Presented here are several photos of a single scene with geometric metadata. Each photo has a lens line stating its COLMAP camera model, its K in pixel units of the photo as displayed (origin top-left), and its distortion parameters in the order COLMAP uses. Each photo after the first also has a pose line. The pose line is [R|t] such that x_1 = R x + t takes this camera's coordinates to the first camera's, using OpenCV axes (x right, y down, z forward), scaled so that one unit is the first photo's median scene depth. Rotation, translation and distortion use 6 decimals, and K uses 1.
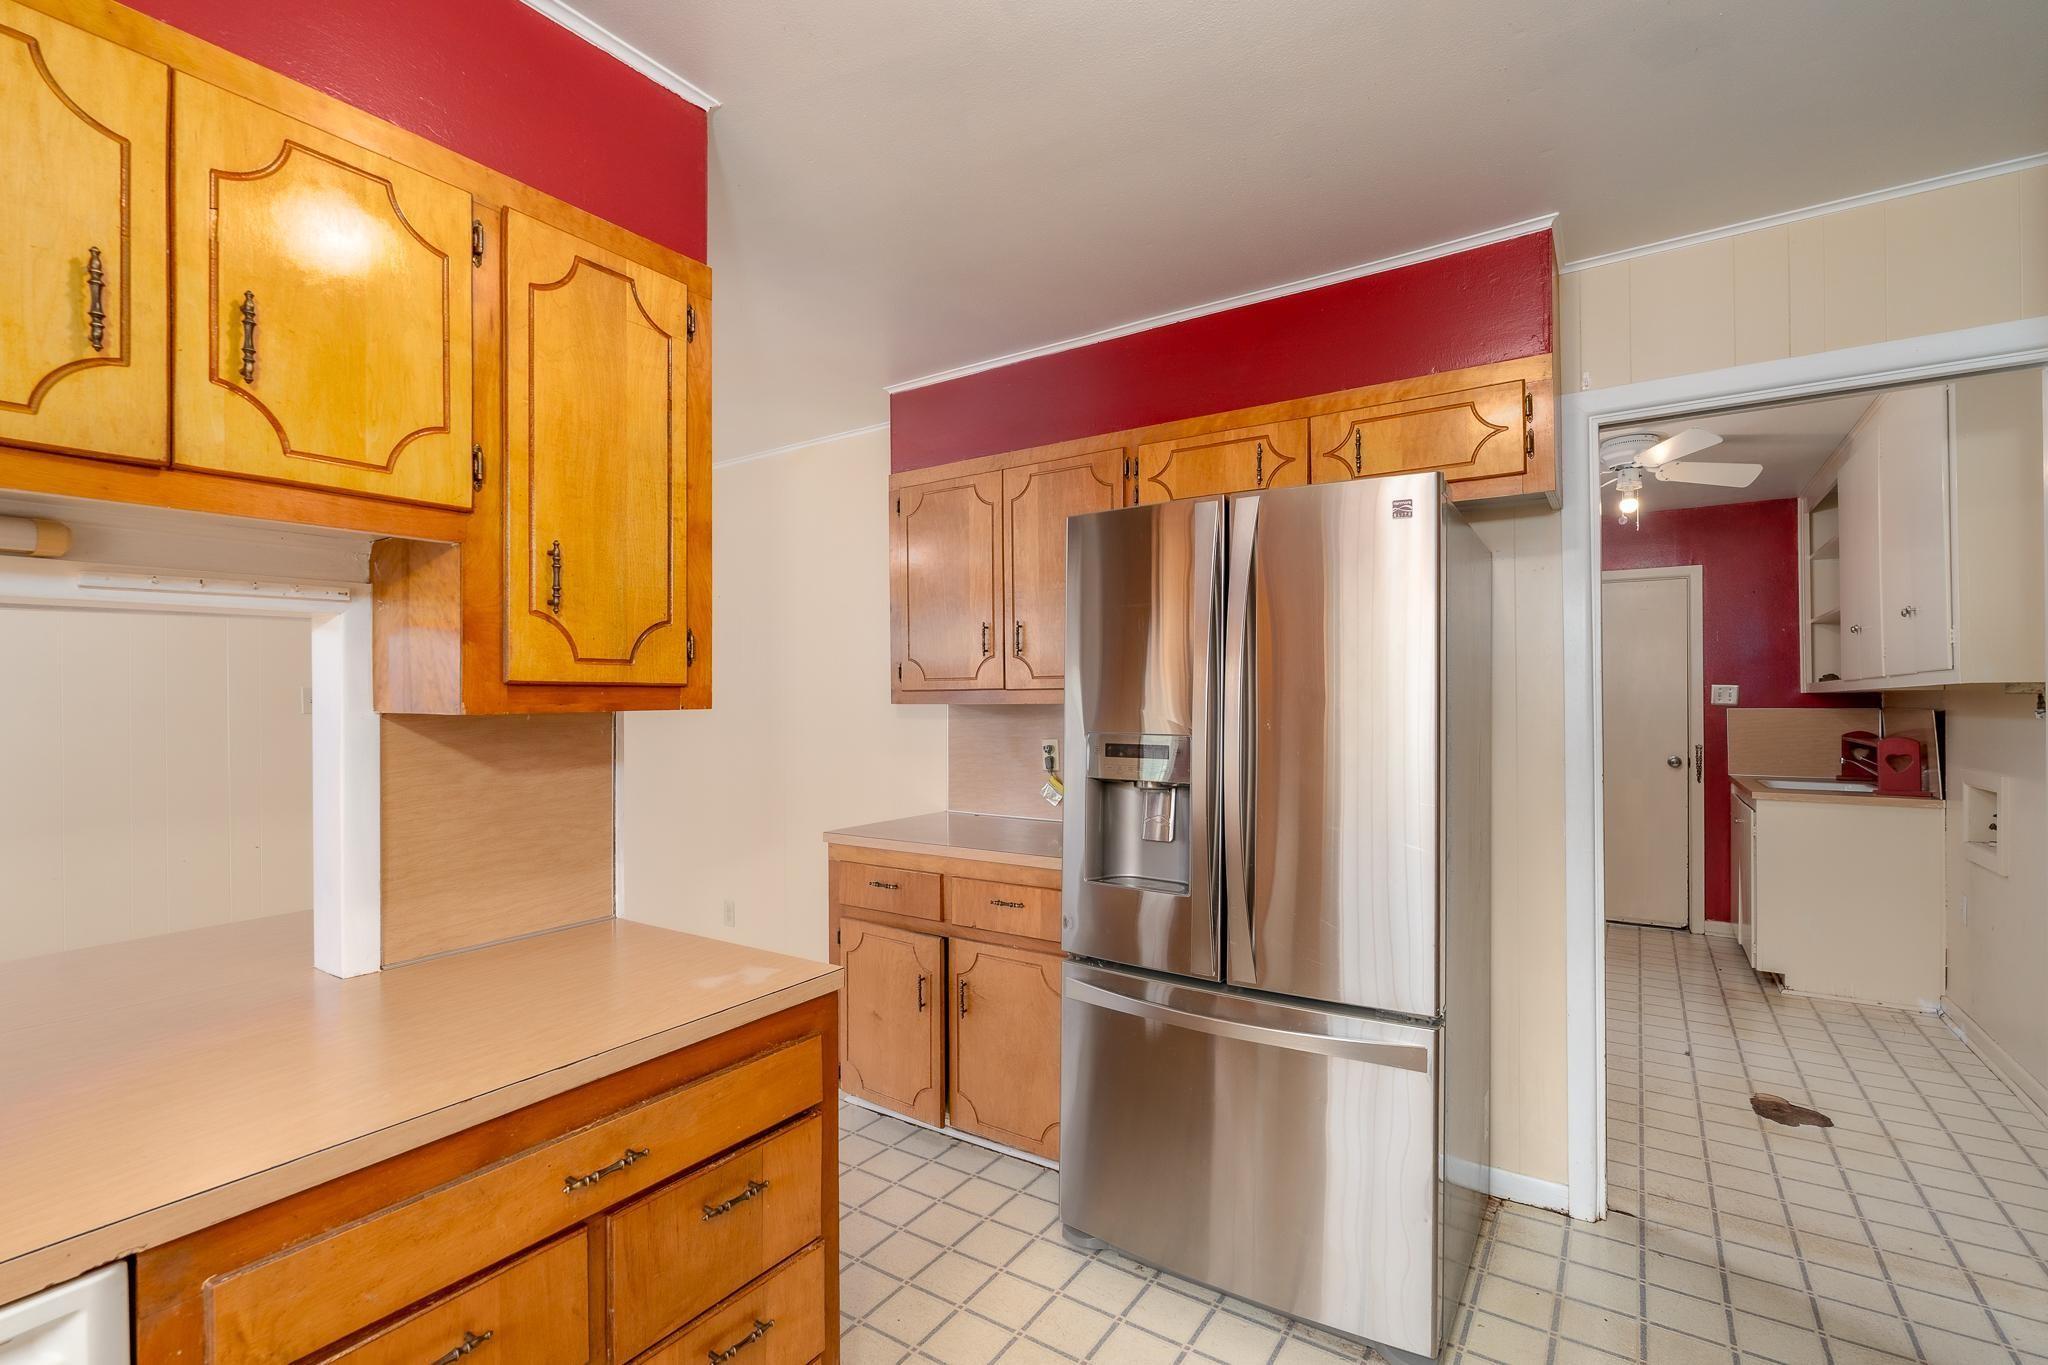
lens RADIAL K [[930.6, 0, 1008.7], [0, 930.6, 694.3], [0, 0, 1]] dist [-0.000058, -0.000243]
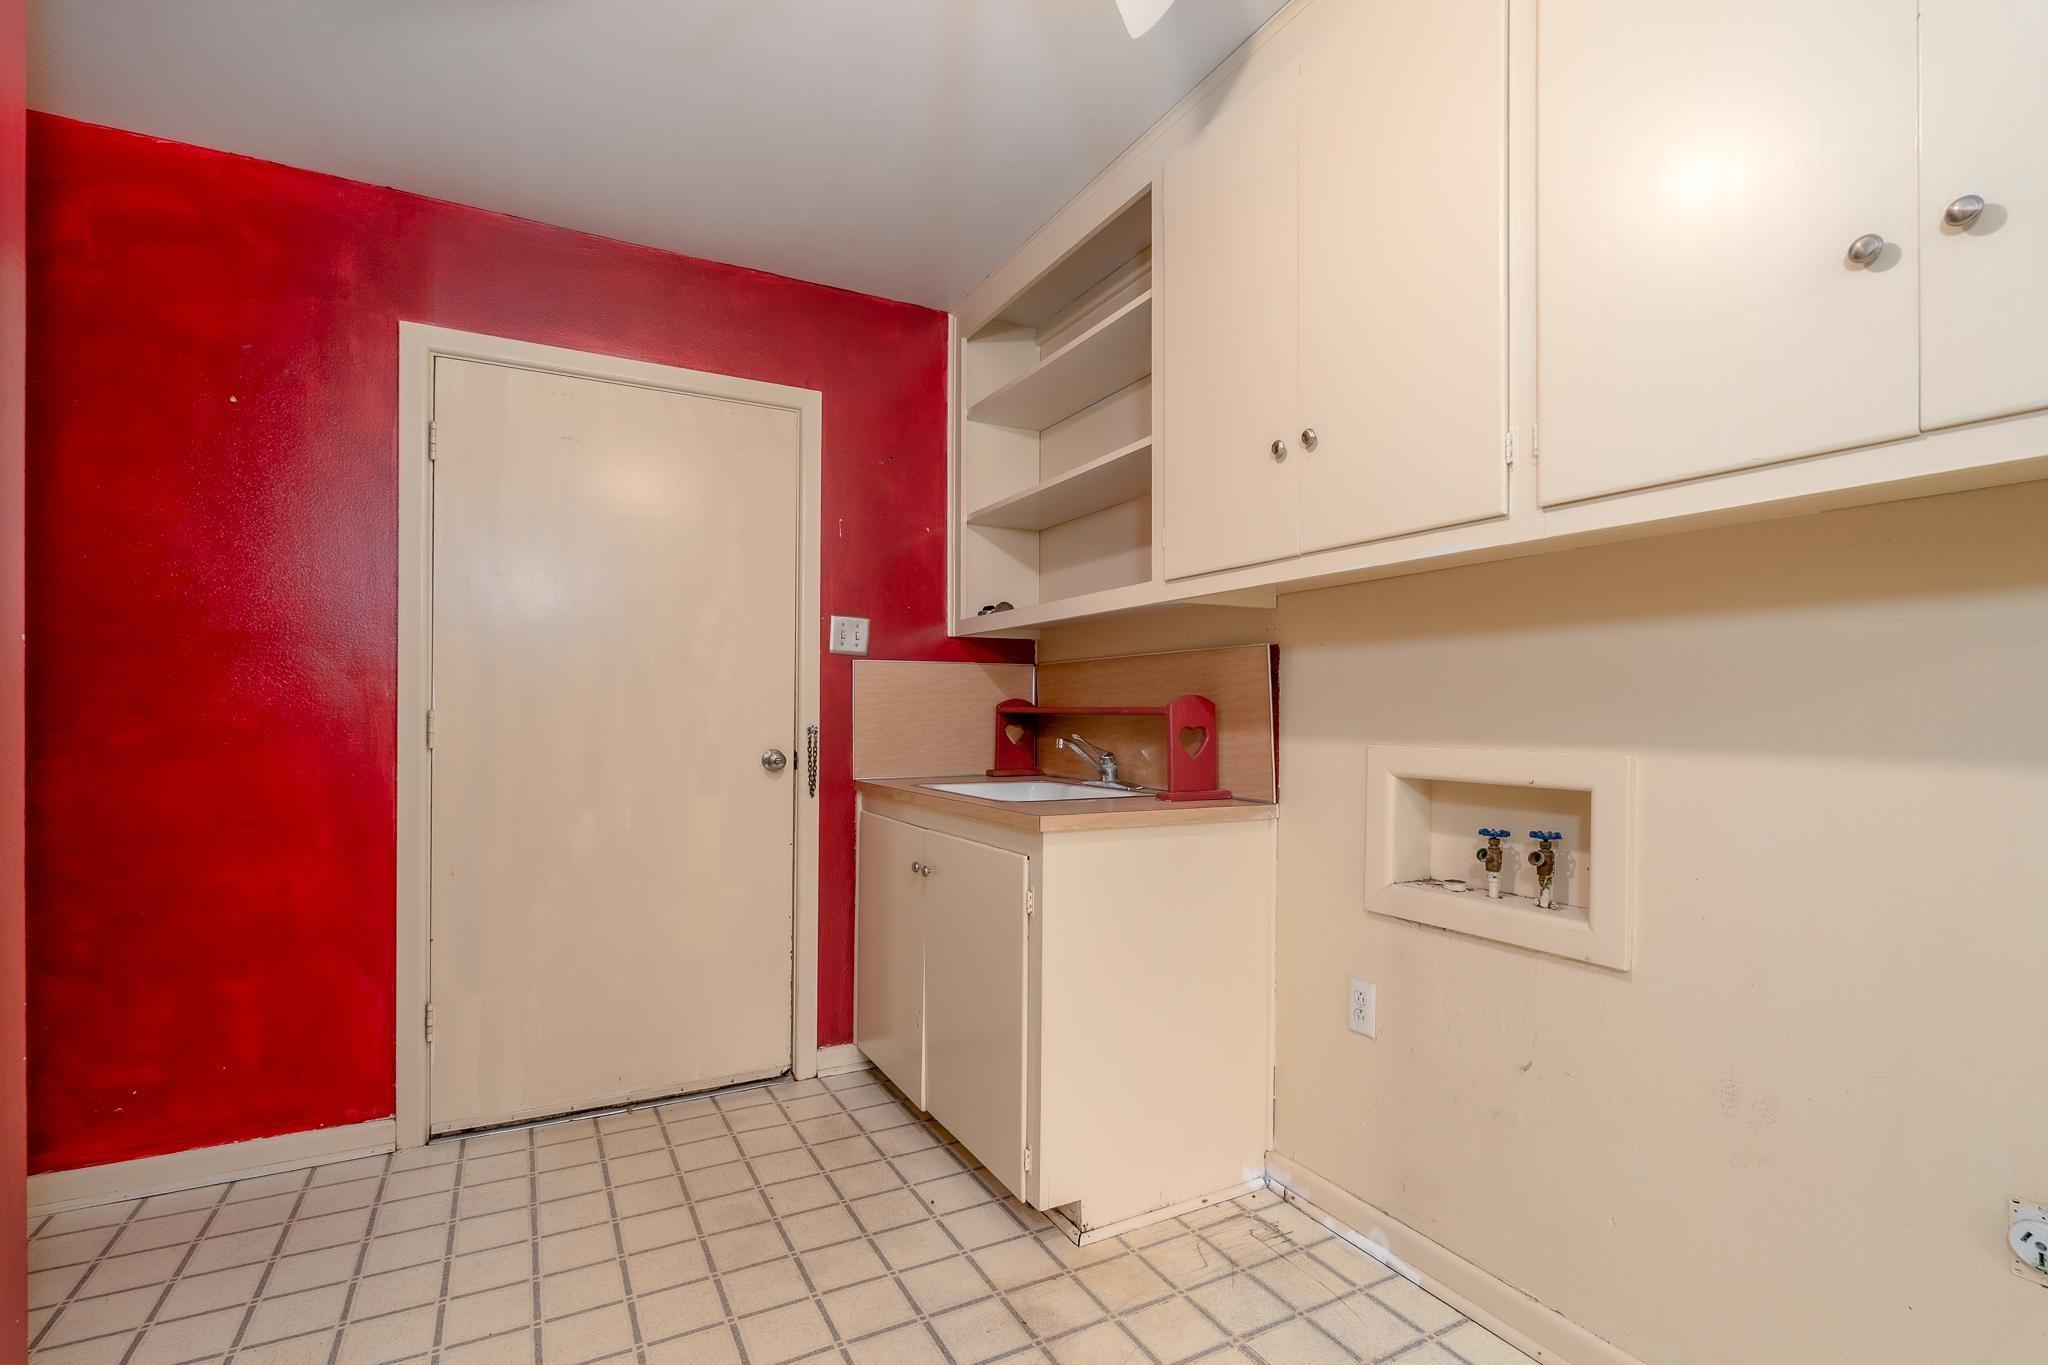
lens RADIAL K [[930.6, 0, 1008.7], [0, 930.6, 694.3], [0, 0, 1]] dist [-0.000058, -0.000243]
pose [[0.471617, 0.015624, 0.881665, 0.326729], [-0.004177, 0.999871, -0.015484, 0.044449], [-0.881794, 0.003620, 0.471622, 0.659092]]
